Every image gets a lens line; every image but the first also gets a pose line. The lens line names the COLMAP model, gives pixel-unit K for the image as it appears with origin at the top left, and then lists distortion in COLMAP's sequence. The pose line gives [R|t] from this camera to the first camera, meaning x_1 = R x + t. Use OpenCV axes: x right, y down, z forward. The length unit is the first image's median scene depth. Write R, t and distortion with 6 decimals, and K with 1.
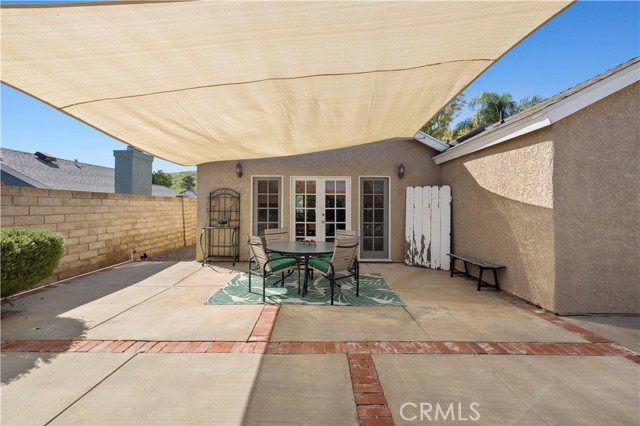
lens RADIAL K [[271.9, 0, 320.0], [0, 271.9, 213.0], [0, 0, 1]] dist [0.001491, 0.000162]
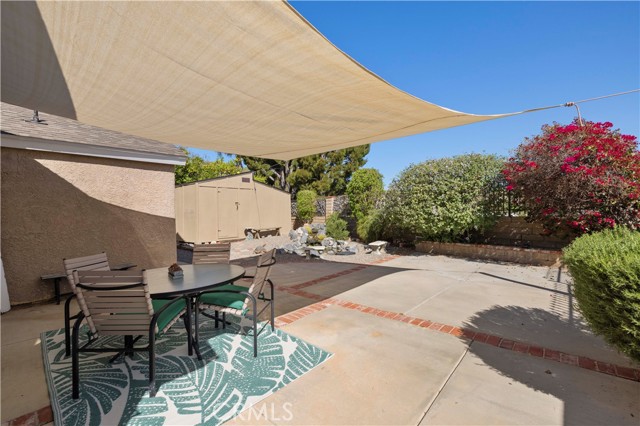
lens RADIAL K [[280.9, 0, 311.3], [0, 280.9, 213.2], [0, 0, 1]] dist [0.025724, -0.000010]
pose [[-0.724803, 0.010147, 0.688882, -0.538001], [0.038296, 0.998939, 0.025578, -0.019302], [-0.687891, 0.044921, -0.724422, 0.947299]]
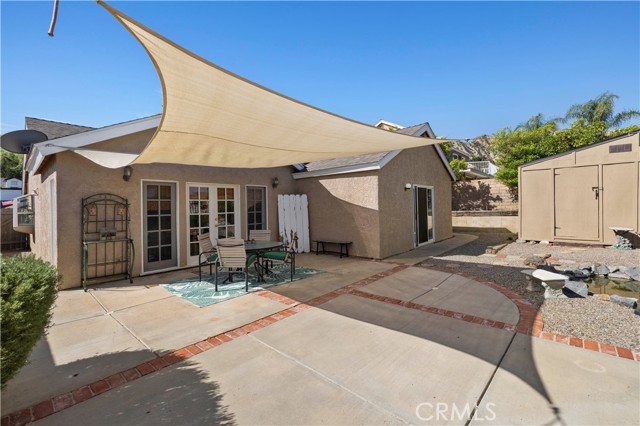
lens RADIAL K [[271.9, 0, 320.0], [0, 271.9, 213.0], [0, 0, 1]] dist [0.001491, 0.000162]
pose [[0.672241, -0.034875, 0.739511, -0.546181], [0.042080, 0.999075, 0.008863, -0.011385], [-0.739136, 0.025161, 0.673086, -0.033799]]
